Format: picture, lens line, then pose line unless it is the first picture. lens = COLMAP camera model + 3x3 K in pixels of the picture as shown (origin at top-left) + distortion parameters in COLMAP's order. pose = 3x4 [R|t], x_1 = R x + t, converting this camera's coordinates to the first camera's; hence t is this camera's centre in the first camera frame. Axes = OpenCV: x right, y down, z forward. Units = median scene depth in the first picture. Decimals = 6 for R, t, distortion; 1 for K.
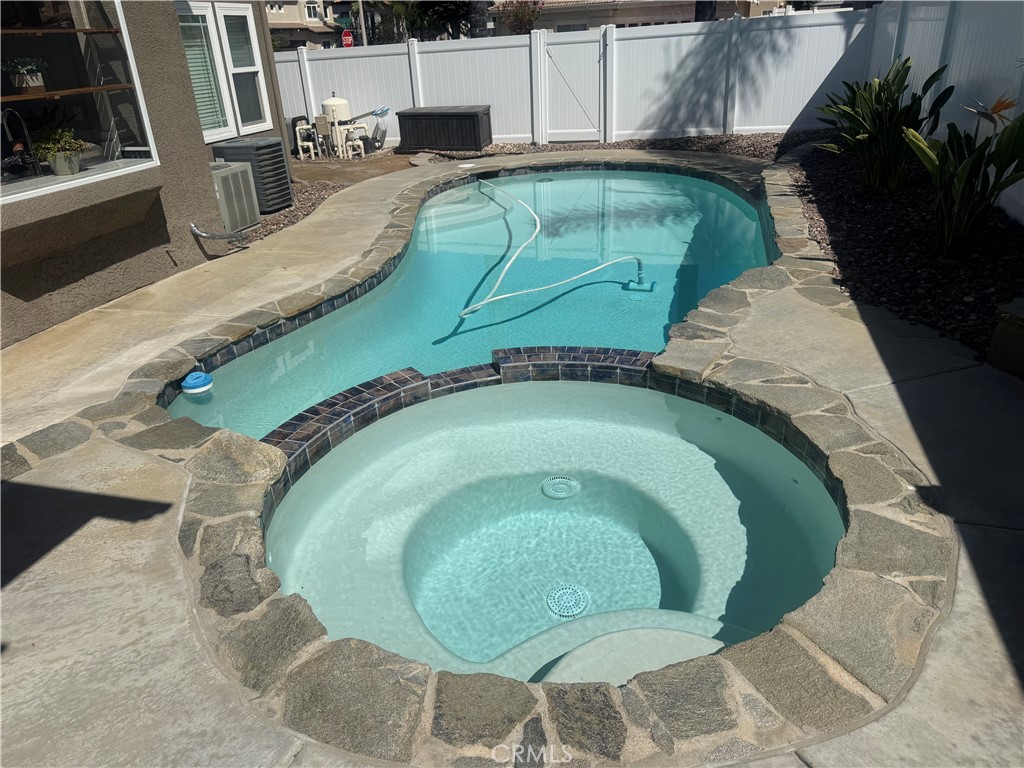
lens RADIAL K [[714.7, 0, 519.1], [0, 714.7, 388.0], [0, 0, 1]] dist [0.019031, -0.014883]
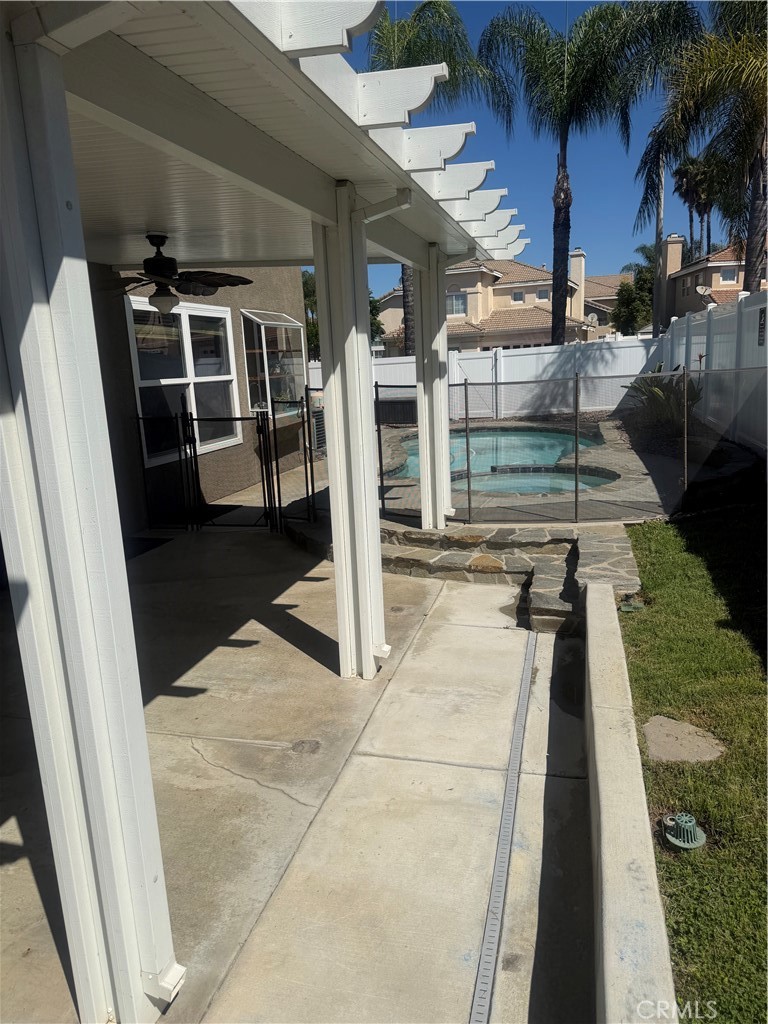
lens RADIAL K [[714.7, 0, 377.8], [0, 714.7, 510.0], [0, 0, 1]] dist [0.019031, -0.014883]
pose [[0.999977, -0.005208, -0.004301, -0.135378], [0.004011, 0.970171, -0.242390, 0.226054], [0.005435, 0.242367, 0.970169, -0.451973]]
